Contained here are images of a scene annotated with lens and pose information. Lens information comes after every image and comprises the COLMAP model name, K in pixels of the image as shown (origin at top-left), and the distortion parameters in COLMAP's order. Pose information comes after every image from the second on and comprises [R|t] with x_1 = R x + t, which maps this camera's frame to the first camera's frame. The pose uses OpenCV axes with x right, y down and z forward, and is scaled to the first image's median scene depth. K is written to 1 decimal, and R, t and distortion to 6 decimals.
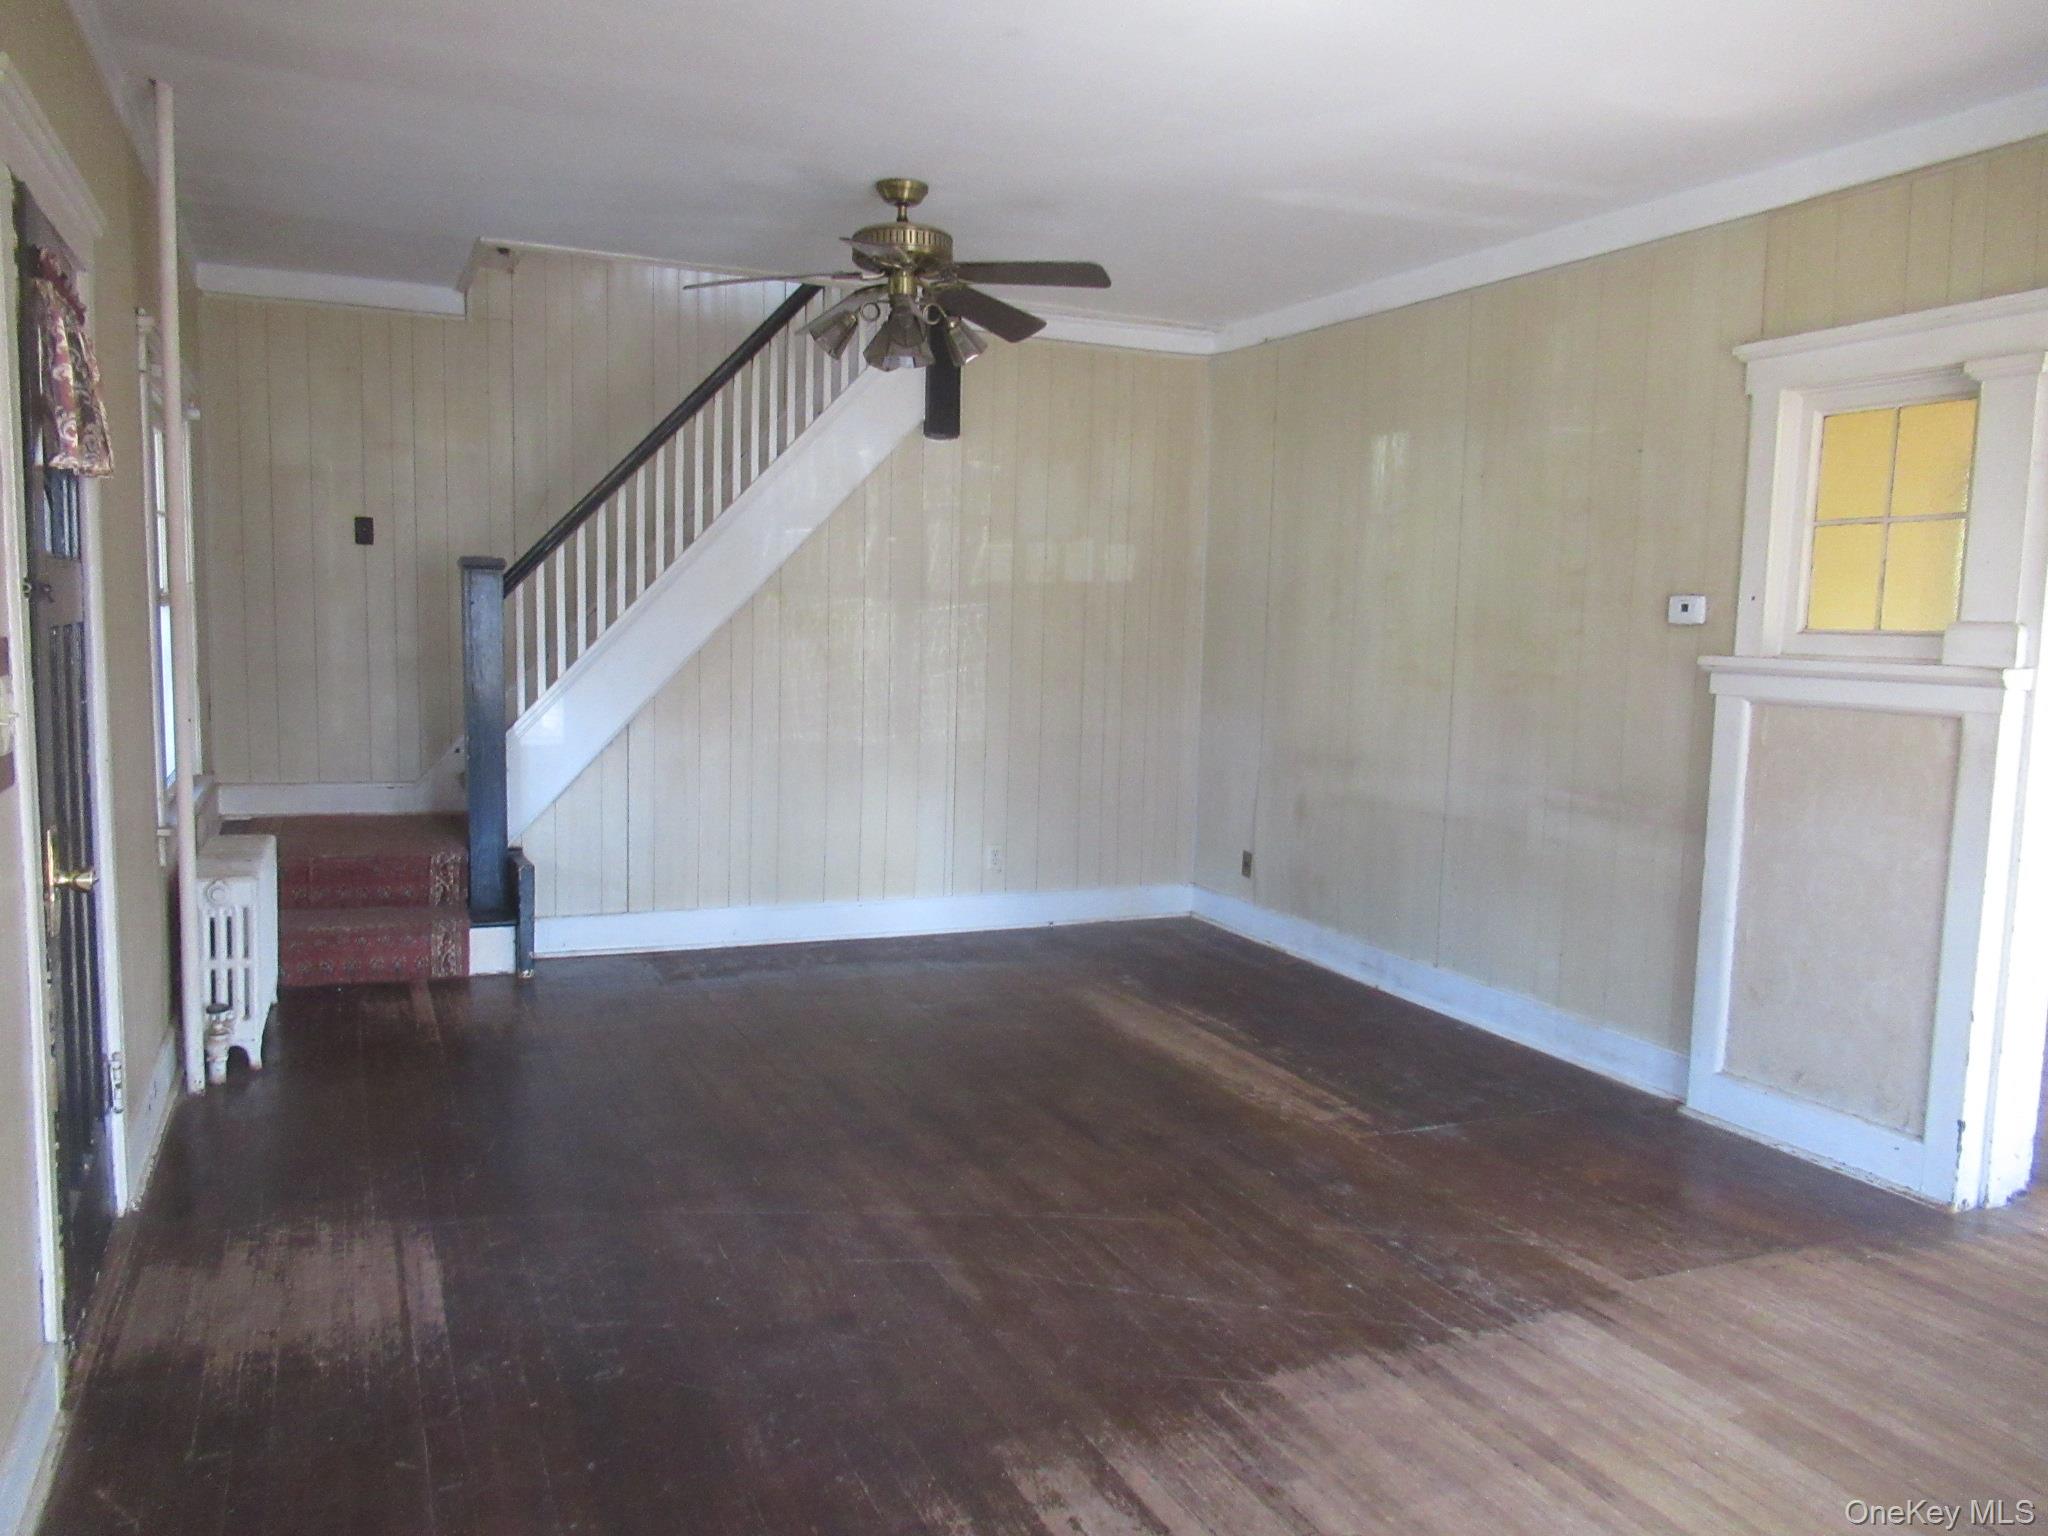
lens RADIAL K [[1516.8, 0, 1021.7], [0, 1516.8, 779.6], [0, 0, 1]] dist [-0.012953, 0.009398]
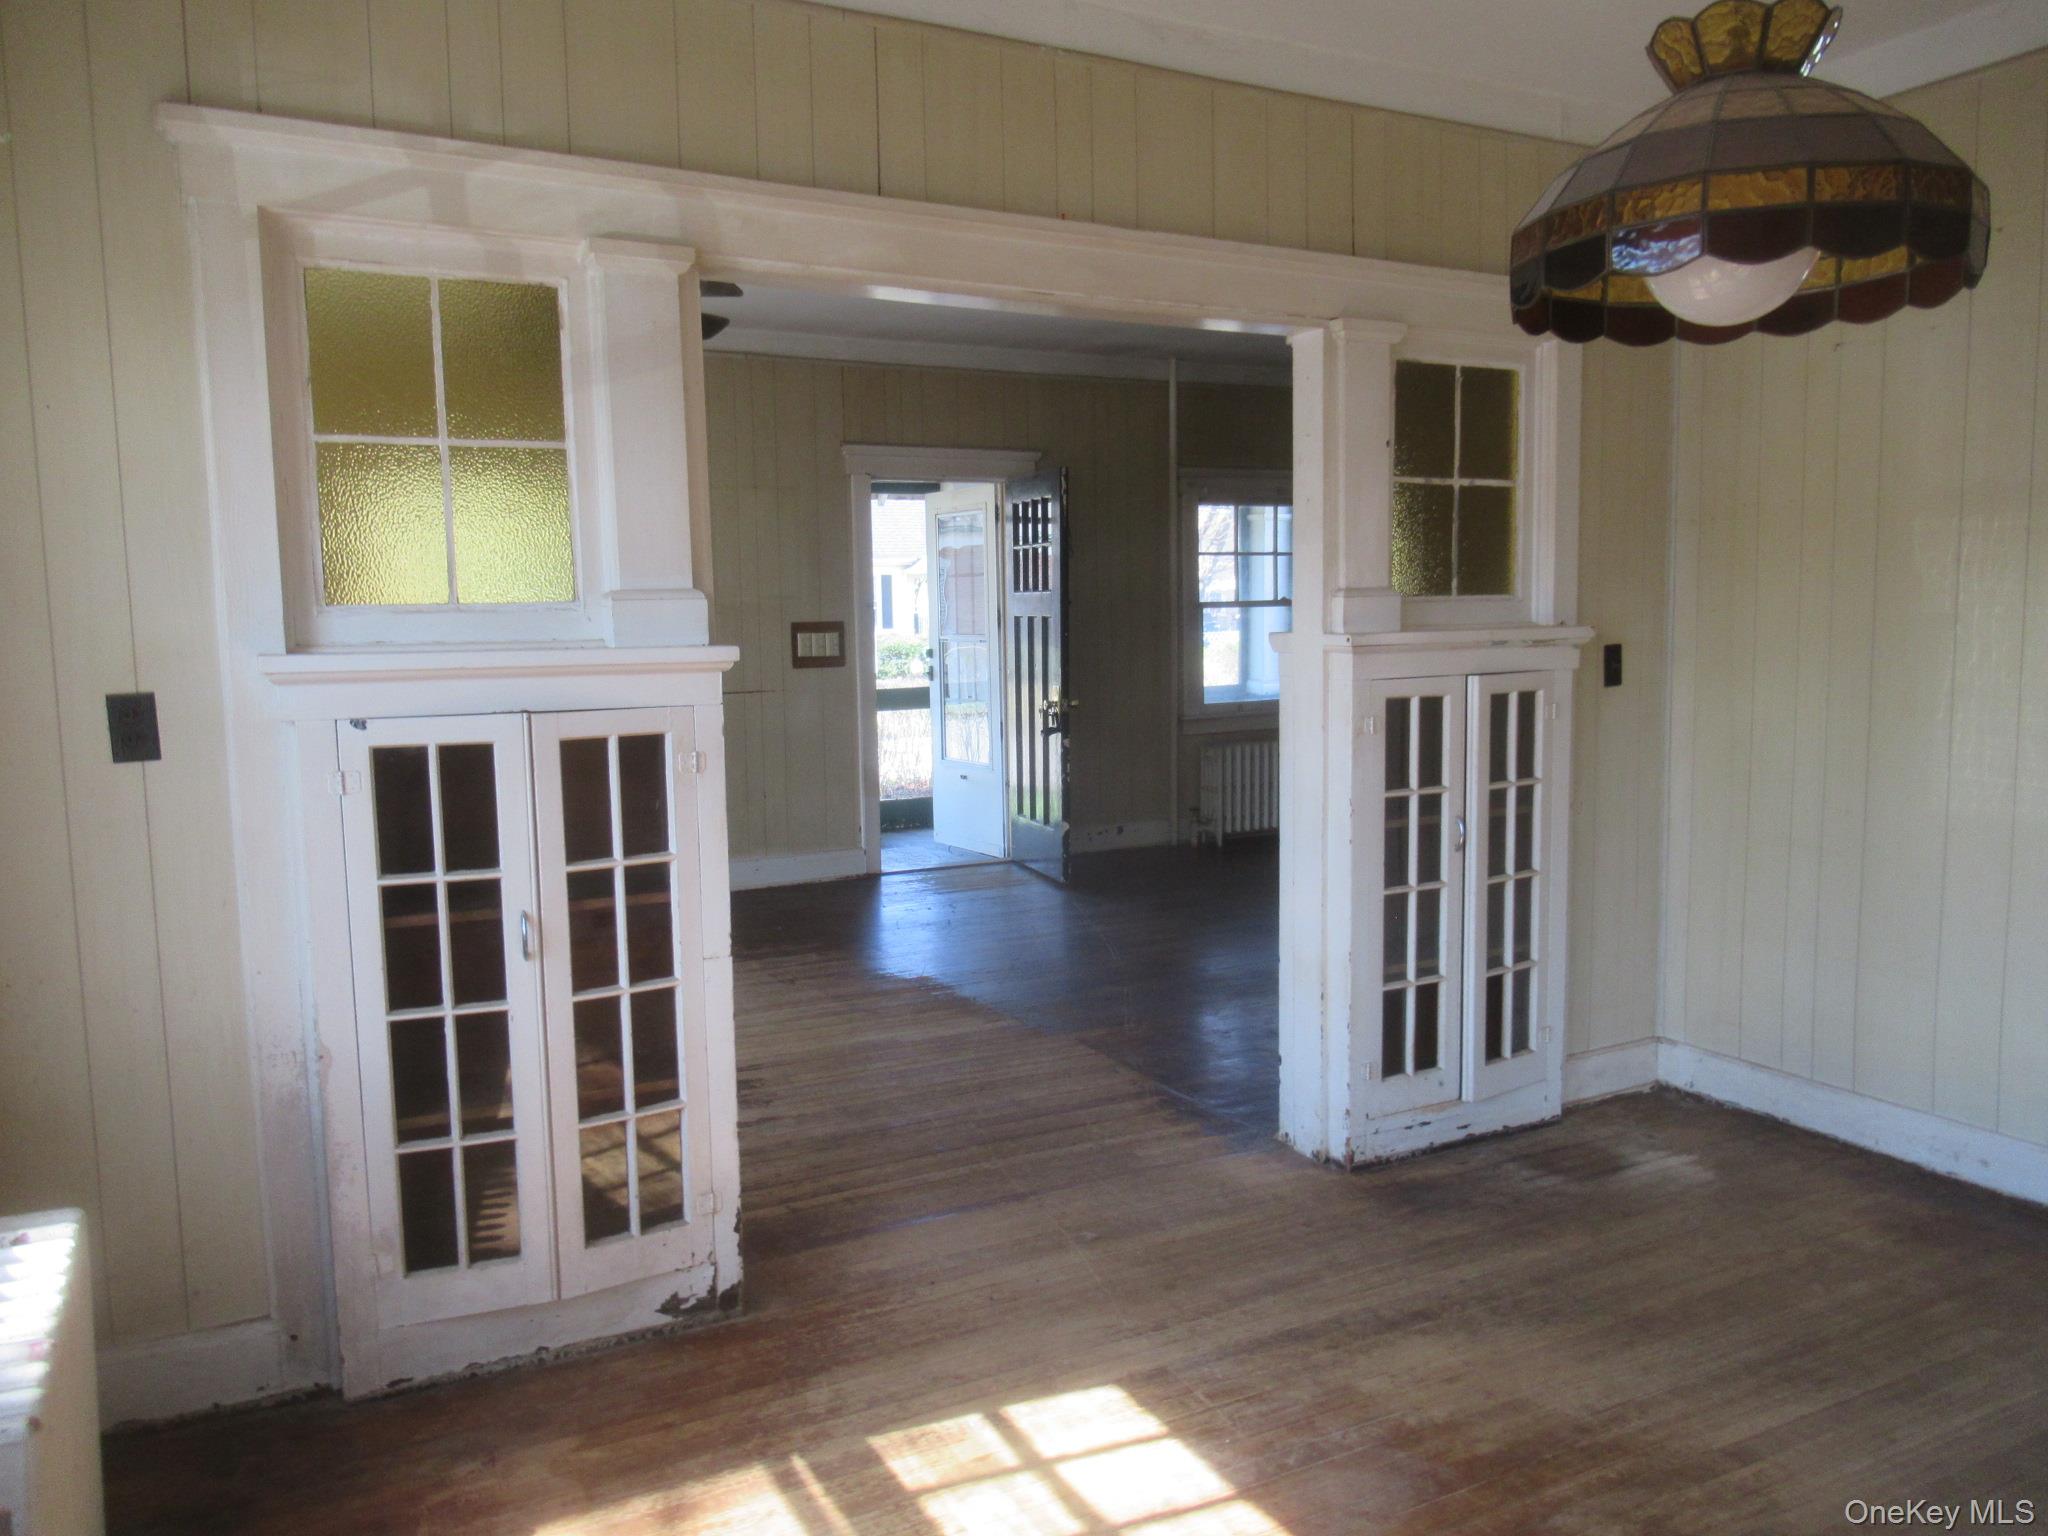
lens RADIAL K [[1516.8, 0, 1017.7], [0, 1516.8, 773.9], [0, 0, 1]] dist [-0.012953, 0.009398]
pose [[0.067703, 0.089810, -0.993655, 1.347754], [-0.089365, 0.992483, 0.083615, -0.038322], [0.993695, 0.083137, 0.075220, 0.579744]]
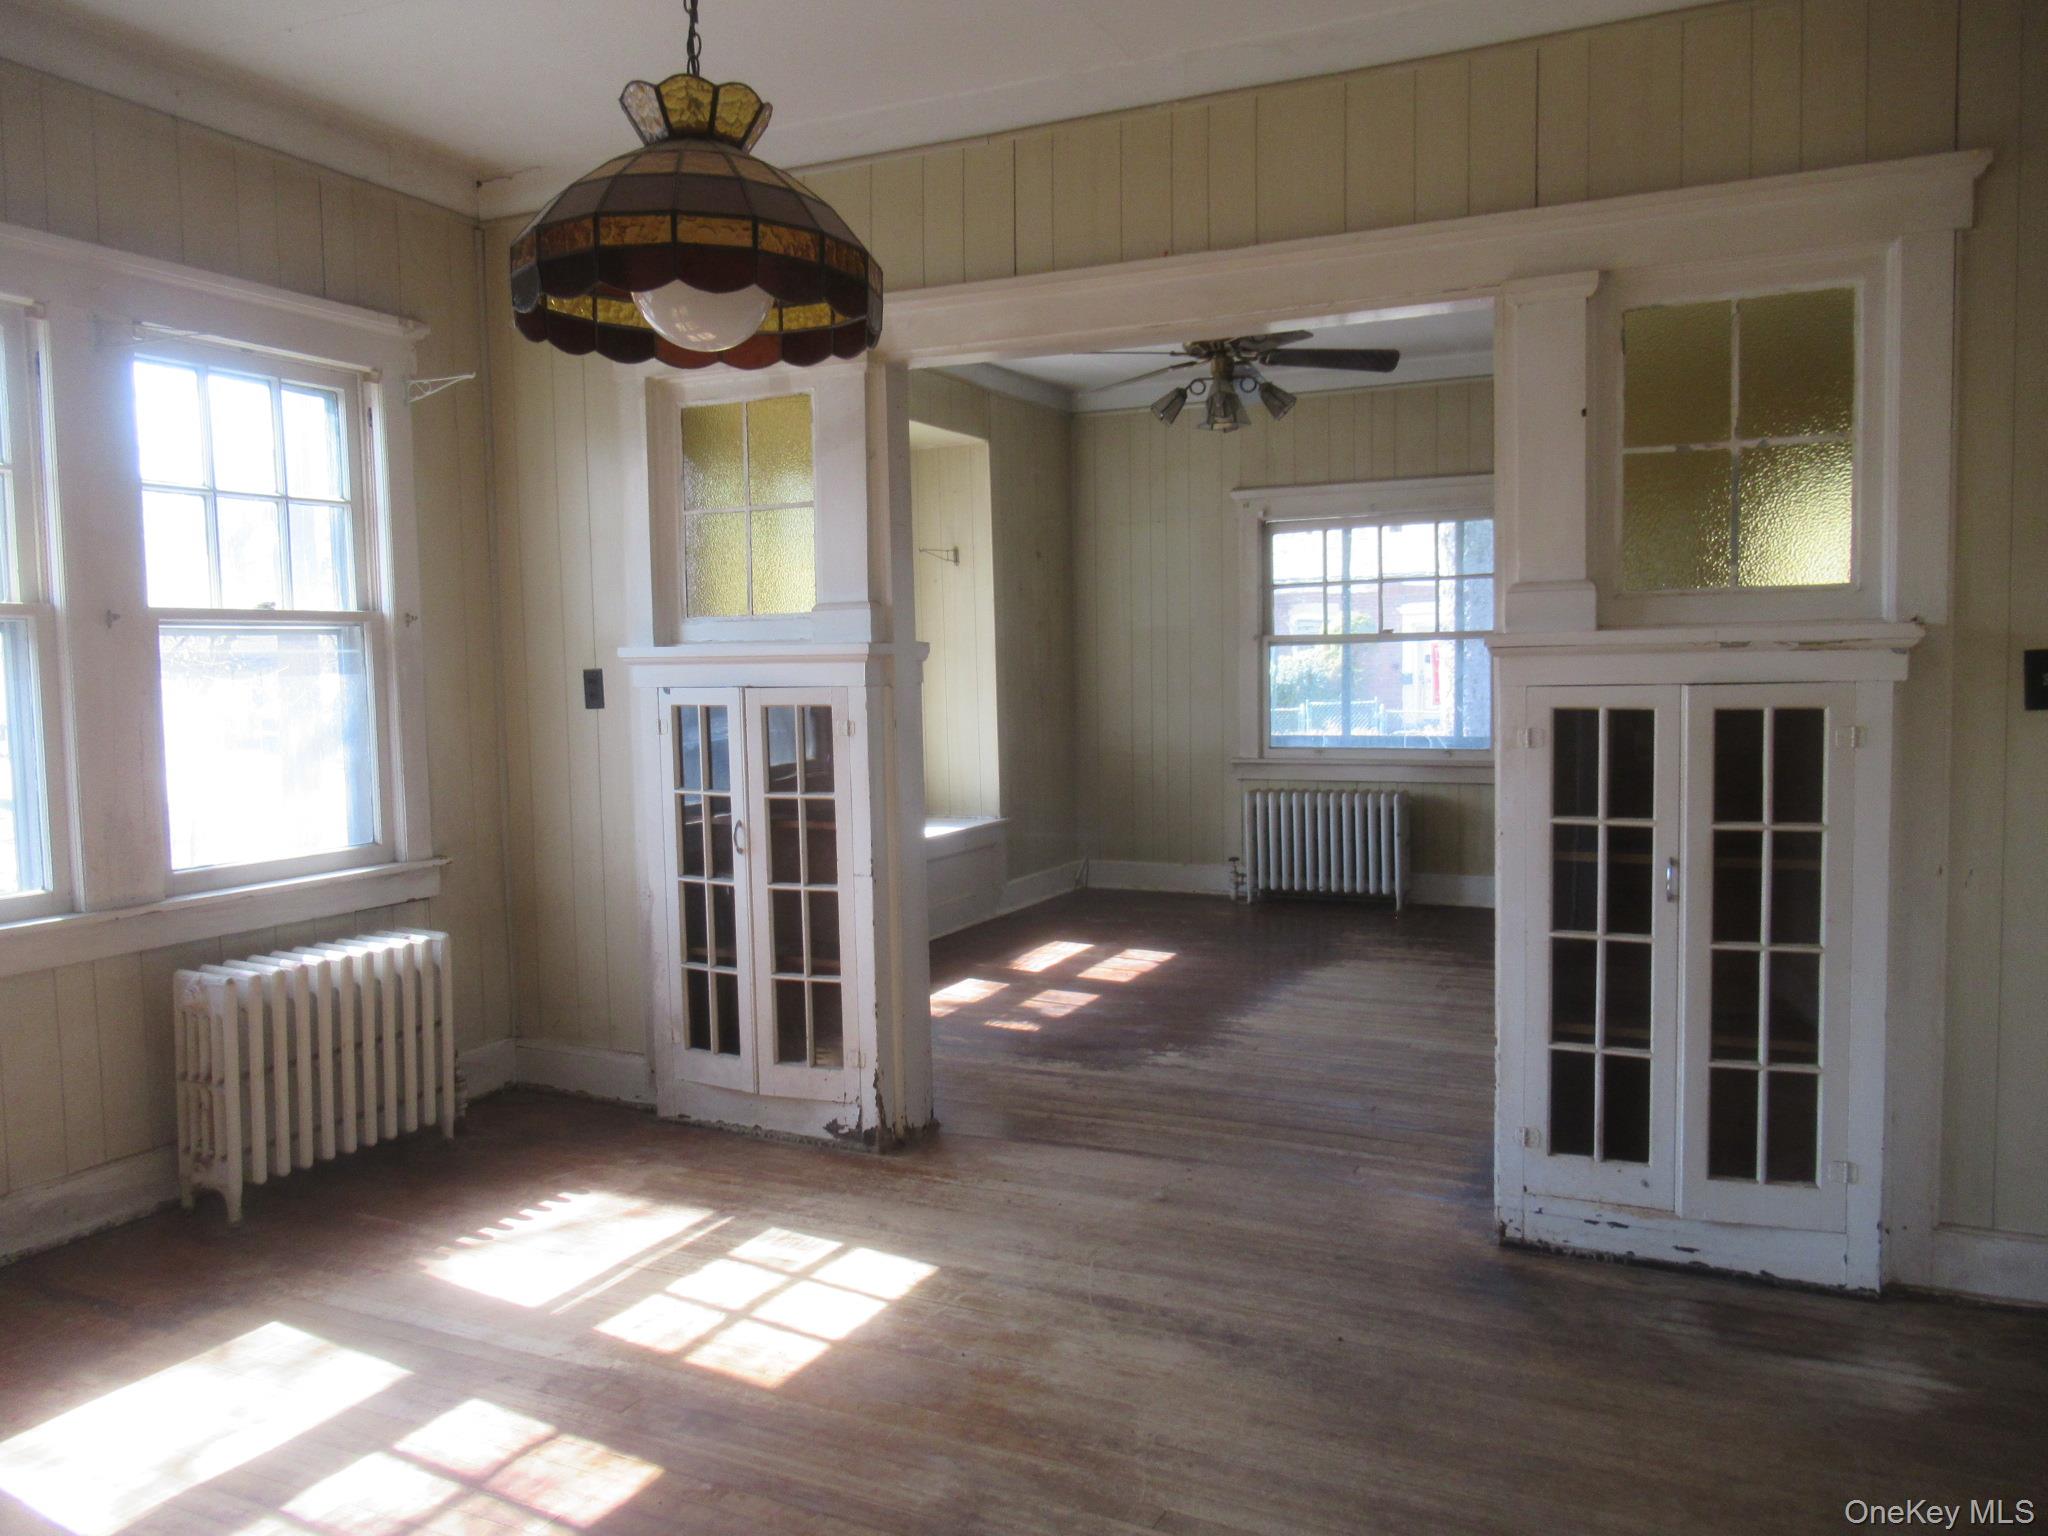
lens RADIAL K [[1516.8, 0, 1021.3], [0, 1516.8, 775.4], [0, 0, 1]] dist [-0.012953, 0.009398]
pose [[-0.762014, 0.042793, -0.646145, 1.192930], [-0.065822, 0.987528, 0.143027, -0.081416], [0.644206, 0.151519, -0.749694, 1.202348]]
